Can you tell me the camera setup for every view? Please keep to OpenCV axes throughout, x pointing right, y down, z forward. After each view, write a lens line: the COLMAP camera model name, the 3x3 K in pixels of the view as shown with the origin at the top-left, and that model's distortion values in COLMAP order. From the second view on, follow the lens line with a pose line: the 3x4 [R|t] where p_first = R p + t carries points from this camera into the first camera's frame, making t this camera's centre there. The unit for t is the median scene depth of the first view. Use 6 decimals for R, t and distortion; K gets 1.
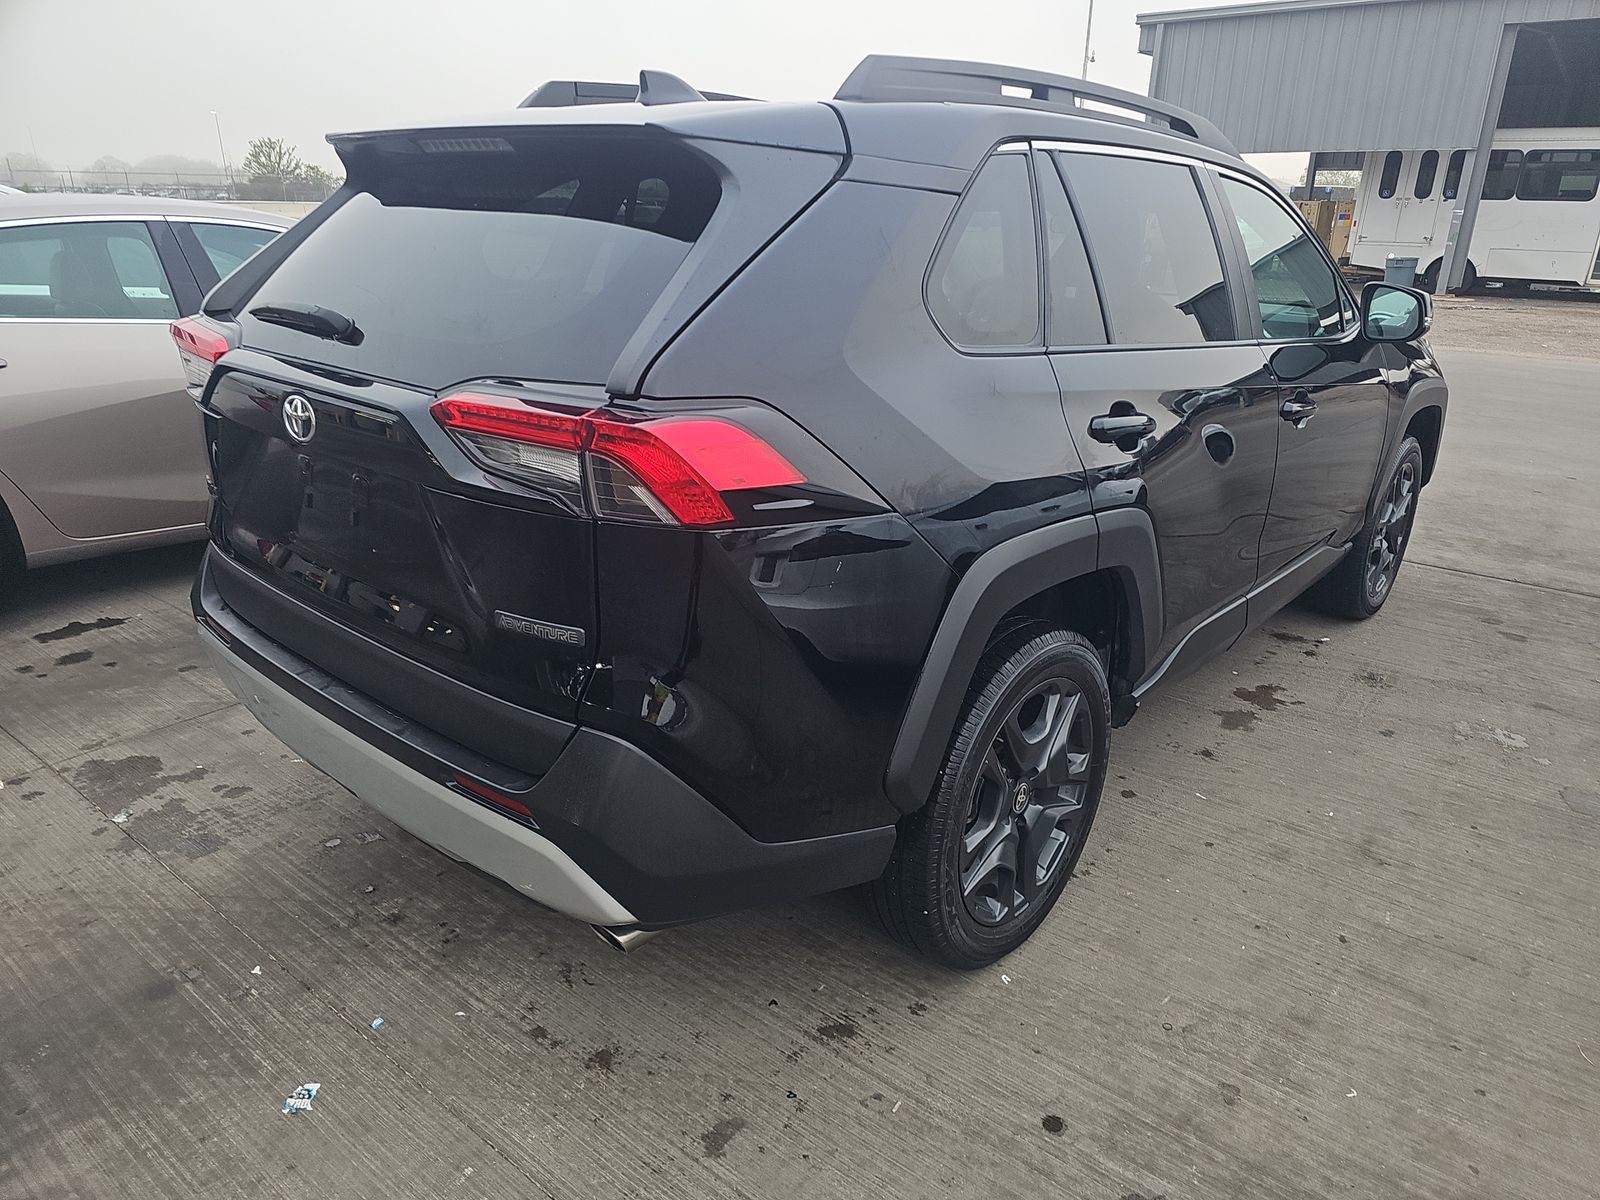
lens RADIAL K [[1054.2, 0, 826.6], [0, 1054.2, 607.9], [0, 0, 1]] dist [0.036847, -0.028030]
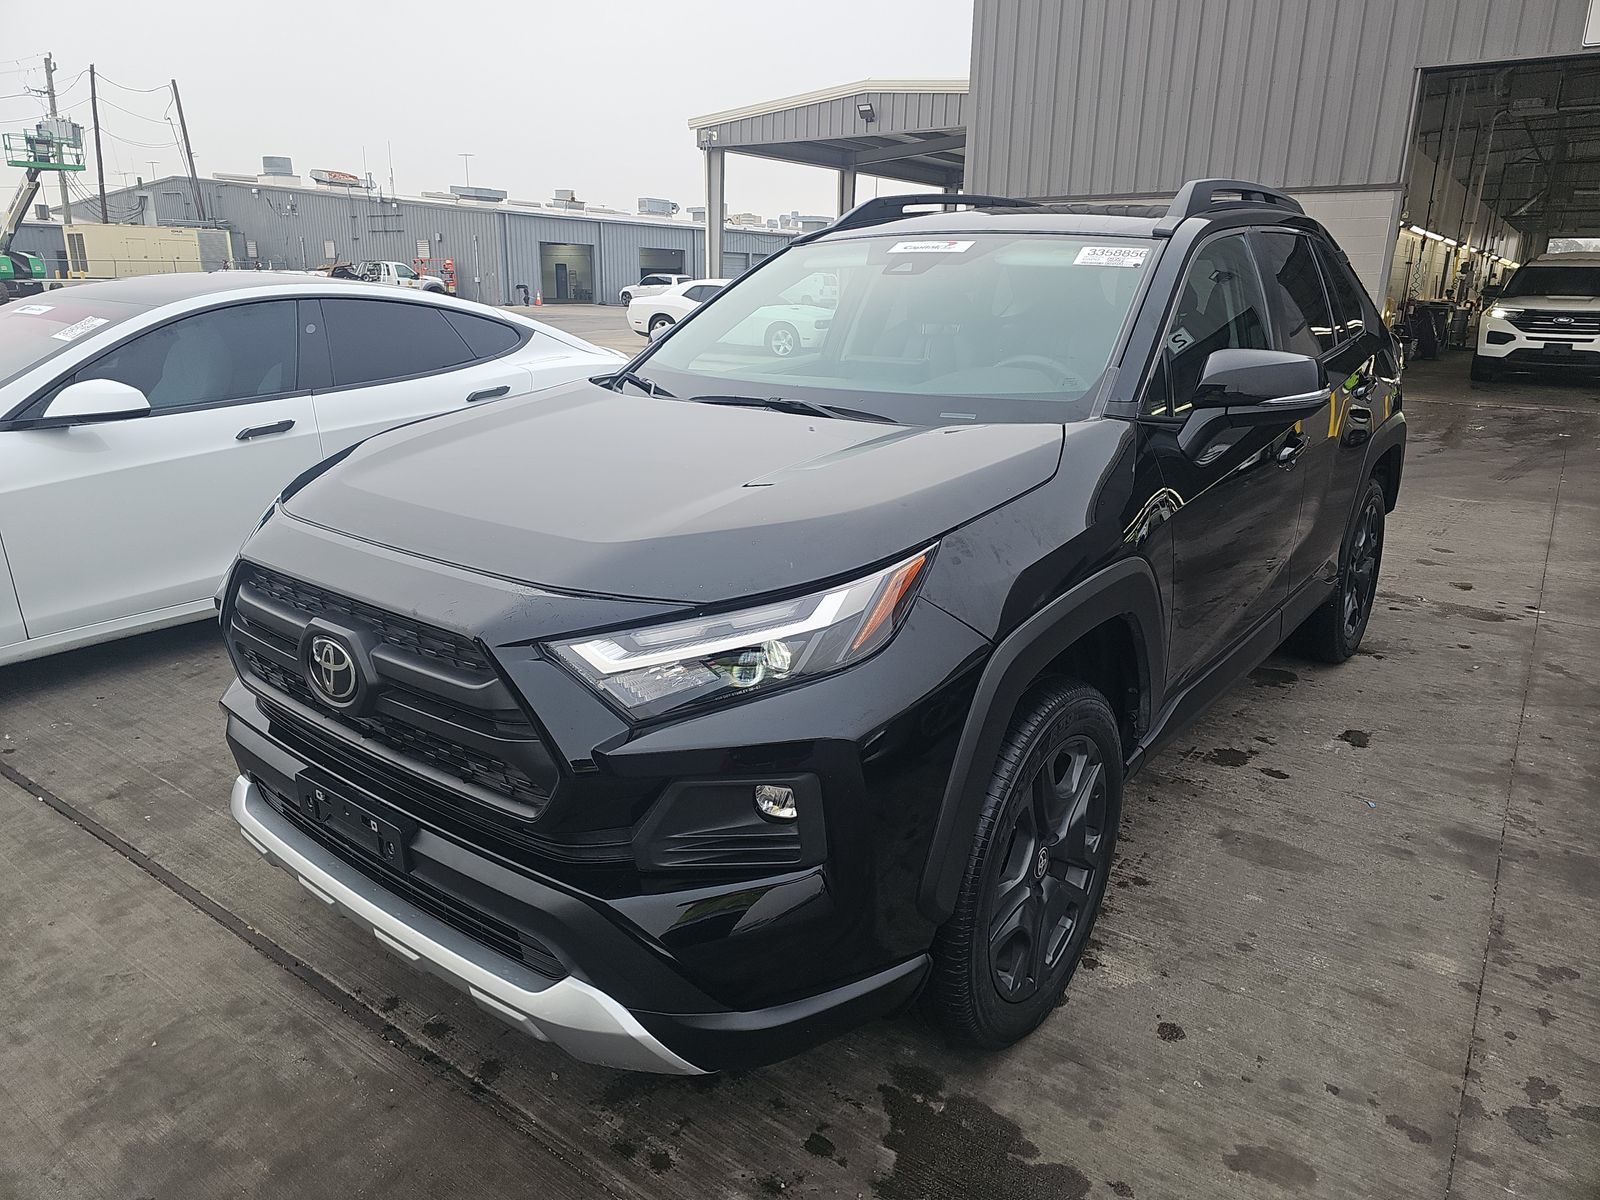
lens RADIAL K [[1054.2, 0, 797.7], [0, 1054.2, 578.4], [0, 0, 1]] dist [0.036847, -0.028030]
pose [[-0.998899, -0.017784, -0.043405, 0.657259], [-0.040188, 0.801665, 0.596421, -1.143675], [0.024190, 0.597508, -0.801498, 3.088436]]
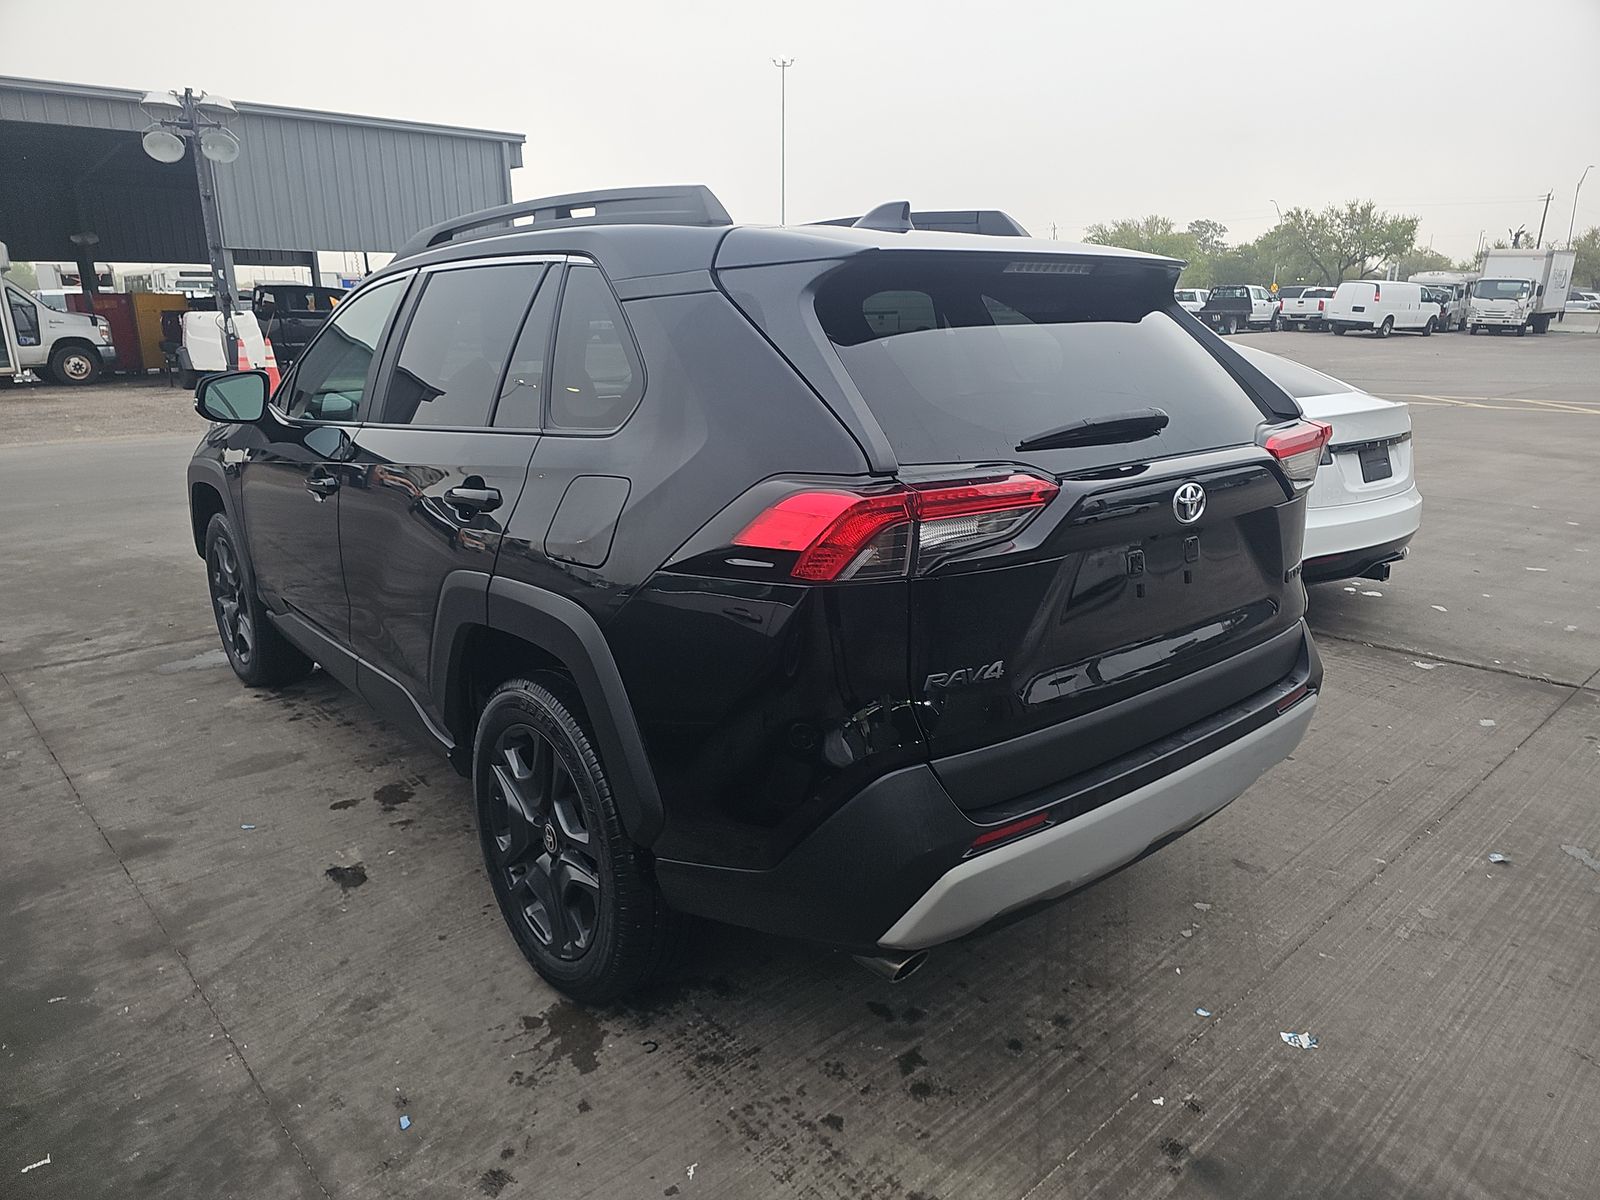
lens RADIAL K [[1054.2, 0, 806.0], [0, 1054.2, 599.7], [0, 0, 1]] dist [0.036847, -0.028030]
pose [[0.162525, -0.283855, 0.944993, -1.388488], [0.359077, 0.909072, 0.211309, -0.392409], [-0.919048, 0.304982, 0.249672, 0.933167]]
